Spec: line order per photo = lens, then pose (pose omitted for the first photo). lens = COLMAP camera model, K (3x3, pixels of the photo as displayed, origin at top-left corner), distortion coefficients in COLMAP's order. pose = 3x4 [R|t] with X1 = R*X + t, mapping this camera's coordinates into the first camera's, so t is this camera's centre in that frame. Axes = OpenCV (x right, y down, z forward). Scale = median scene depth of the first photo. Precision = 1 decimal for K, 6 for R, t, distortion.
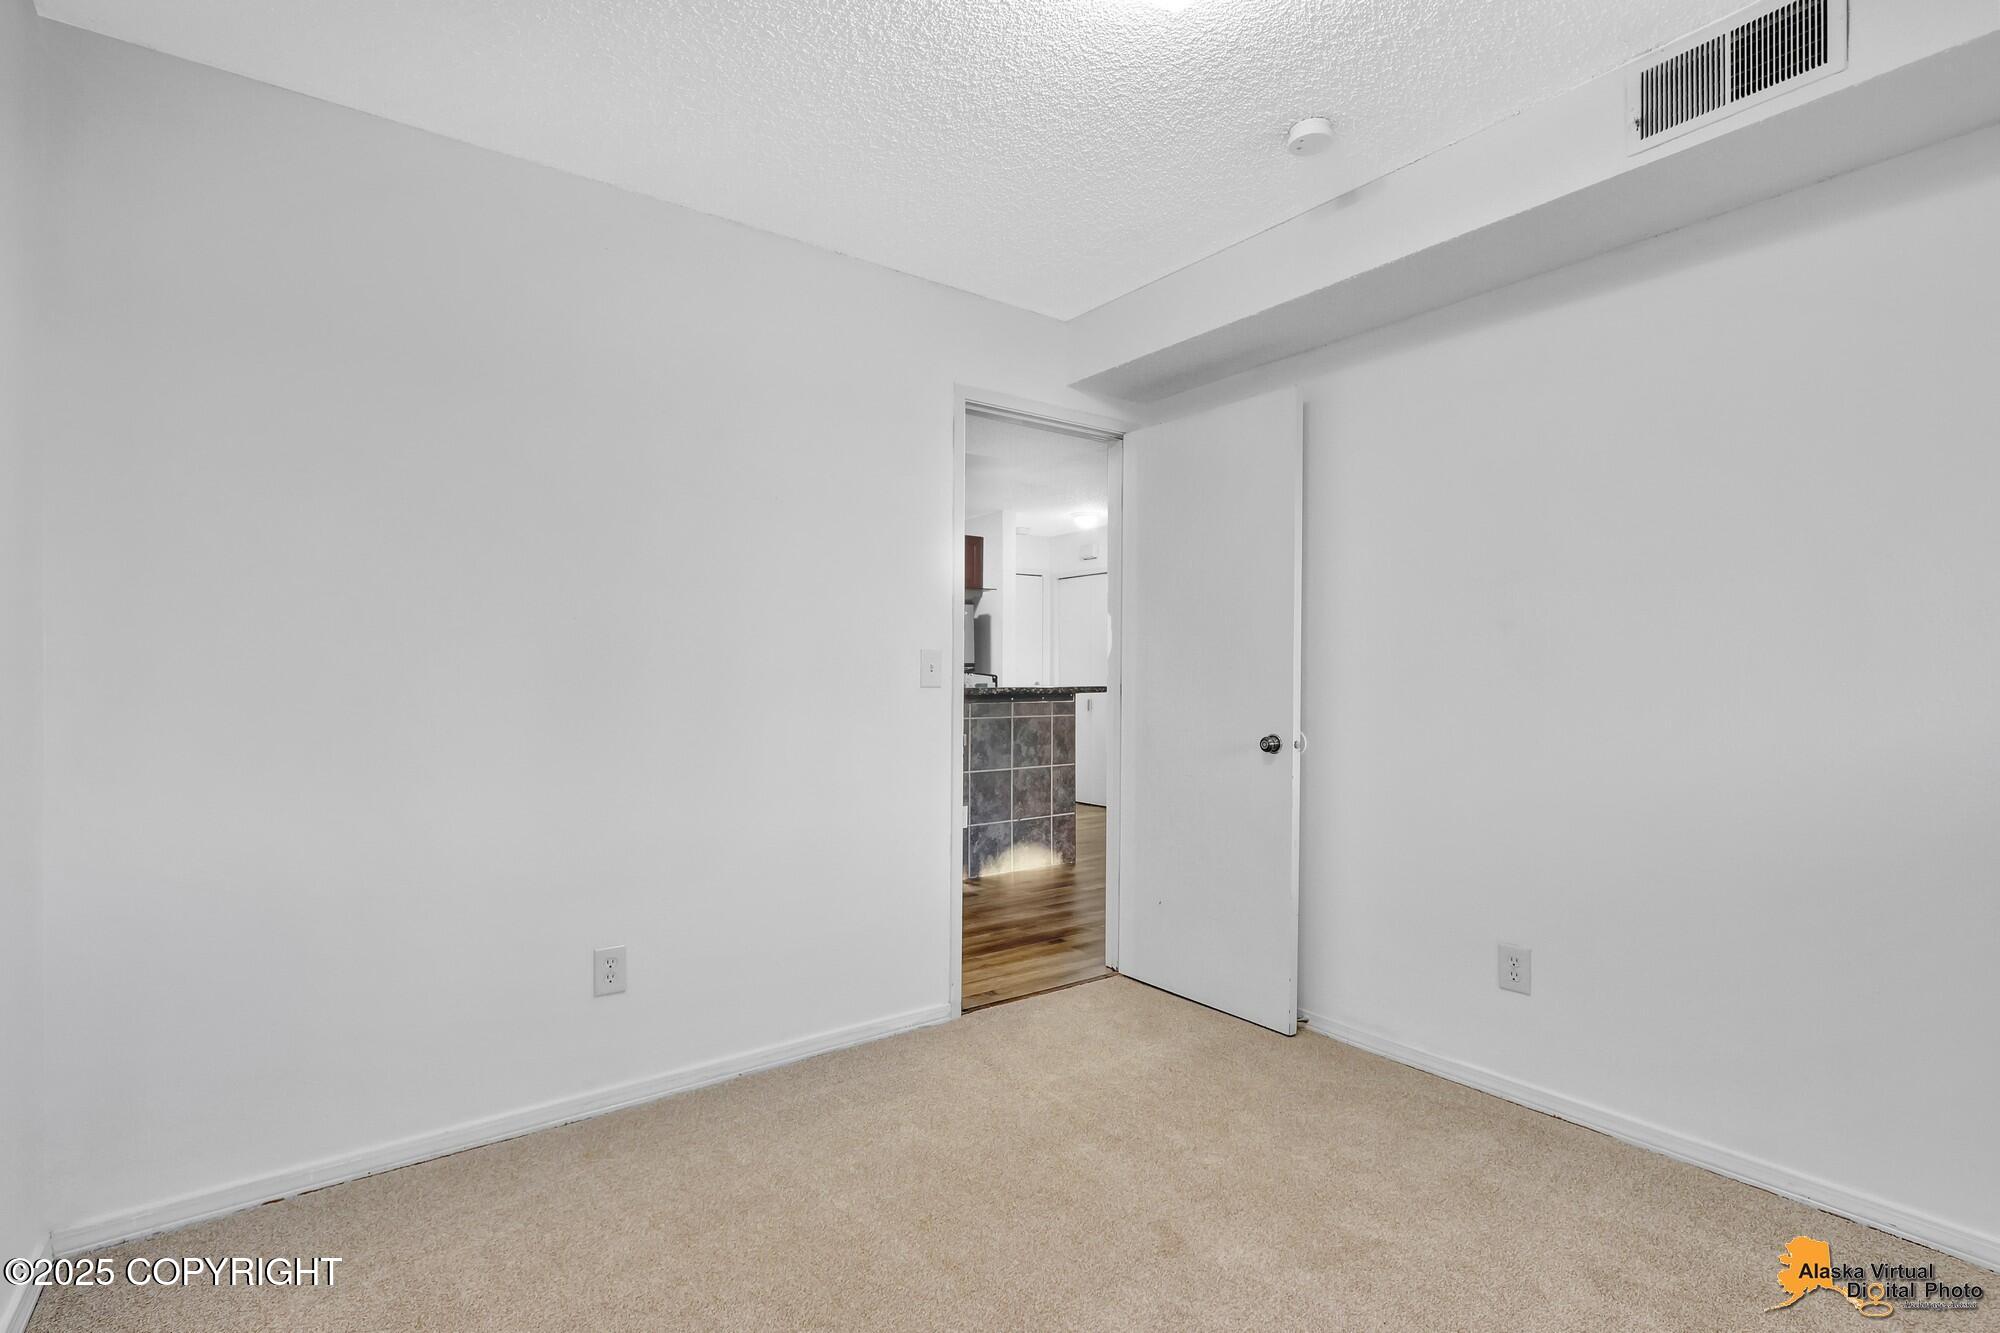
lens RADIAL K [[938.5, 0, 1000.0], [0, 938.5, 666.5], [0, 0, 1]] dist [0.014043, -0.000315]
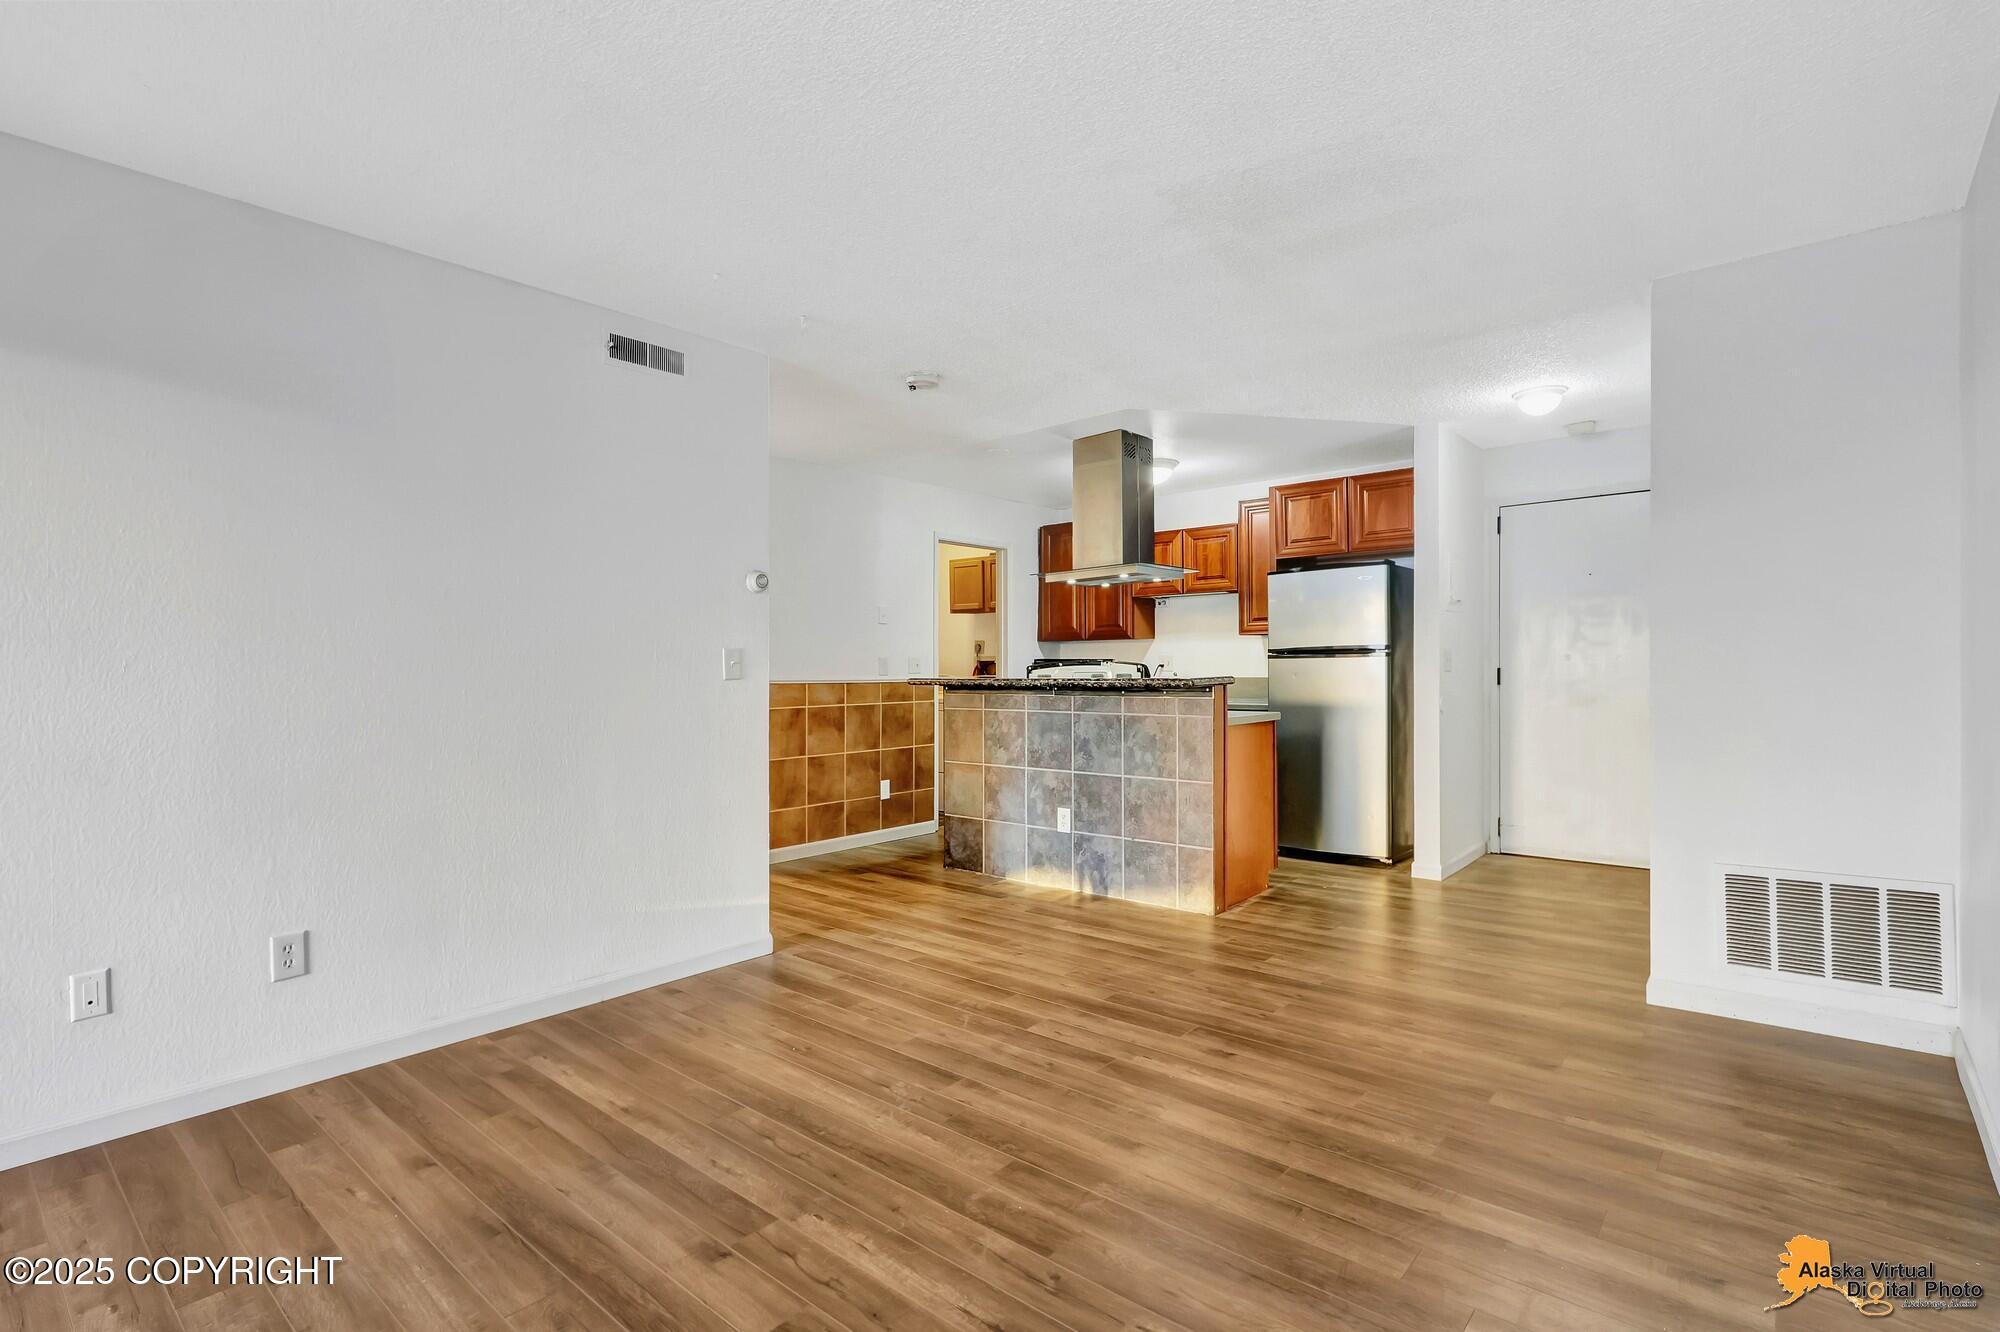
lens RADIAL K [[940.5, 0, 1000.0], [0, 940.5, 666.0], [0, 0, 1]] dist [0.003659, 0.000114]
pose [[0.224081, 0.001972, -0.974569, 0.798387], [0.019171, 0.999796, 0.006431, 0.004025], [0.974382, -0.020125, 0.223997, 0.706207]]
